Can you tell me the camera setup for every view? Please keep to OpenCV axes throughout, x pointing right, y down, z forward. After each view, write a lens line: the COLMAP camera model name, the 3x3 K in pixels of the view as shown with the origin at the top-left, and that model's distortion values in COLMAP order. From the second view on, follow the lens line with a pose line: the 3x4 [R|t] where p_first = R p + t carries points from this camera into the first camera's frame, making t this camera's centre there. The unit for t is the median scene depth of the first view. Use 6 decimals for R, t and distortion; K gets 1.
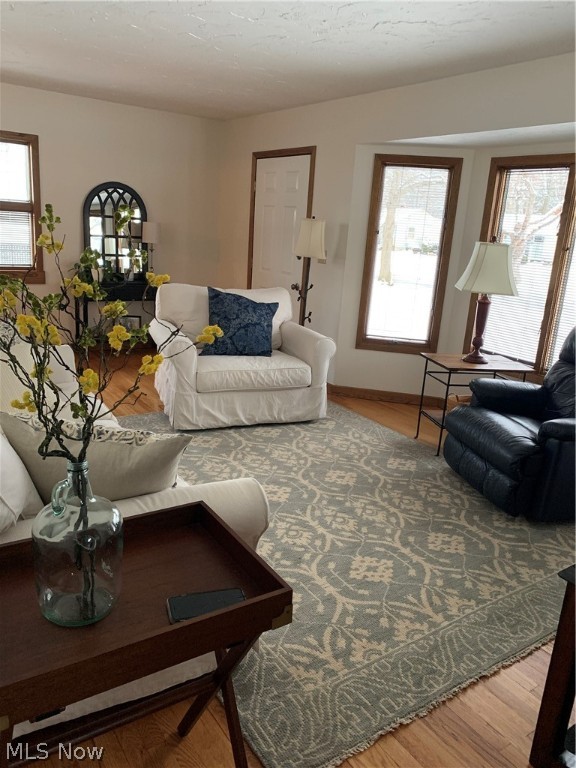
lens RADIAL K [[587.2, 0, 291.5], [0, 587.2, 384.6], [0, 0, 1]] dist [0.025741, -0.033189]
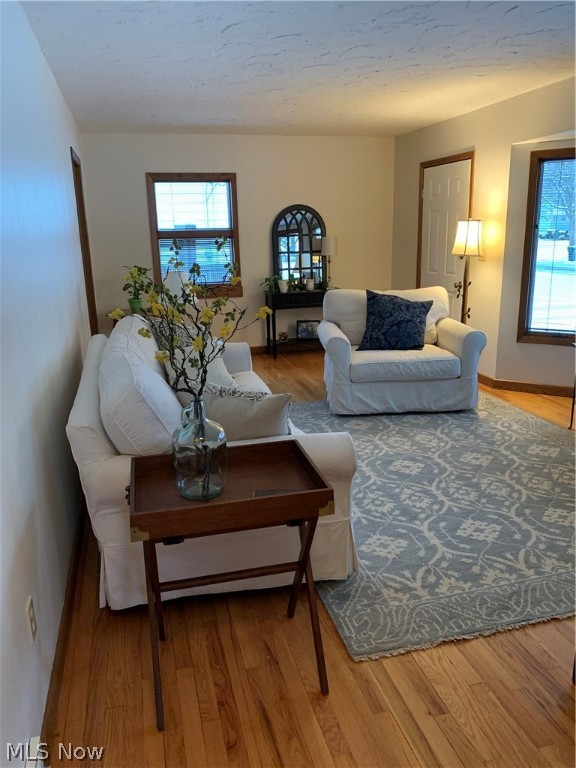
lens RADIAL K [[587.2, 0, 283.9], [0, 587.2, 384.6], [0, 0, 1]] dist [0.025741, -0.033189]
pose [[0.935799, -0.001619, -0.352531, 0.135100], [-0.003104, 0.999913, -0.012832, 0.037517], [0.352521, 0.013102, 0.935712, -0.134443]]
